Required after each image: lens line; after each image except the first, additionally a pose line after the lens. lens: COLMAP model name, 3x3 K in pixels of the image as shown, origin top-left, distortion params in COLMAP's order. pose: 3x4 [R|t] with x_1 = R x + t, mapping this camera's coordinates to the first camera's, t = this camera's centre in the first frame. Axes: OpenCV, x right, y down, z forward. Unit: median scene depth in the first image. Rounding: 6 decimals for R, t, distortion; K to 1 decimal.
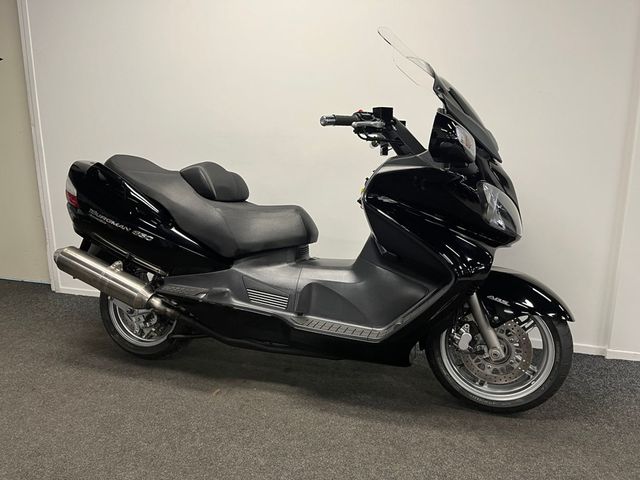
lens RADIAL K [[484.6, 0, 318.8], [0, 484.6, 238.9], [0, 0, 1]] dist [0.032651, -0.039816]
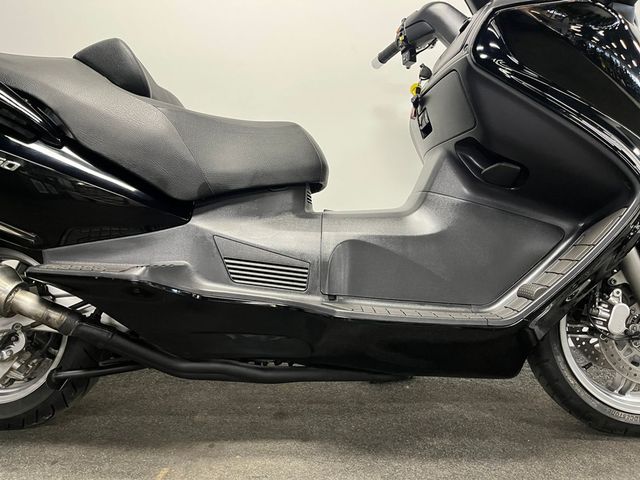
lens RADIAL K [[484.6, 0, 321.5], [0, 484.6, 241.4], [0, 0, 1]] dist [0.032651, -0.039816]
pose [[0.963754, -0.031266, 0.264956, -0.173937], [0.058662, 0.993639, -0.096123, 0.132135], [-0.260265, 0.108182, 0.959458, 0.442632]]
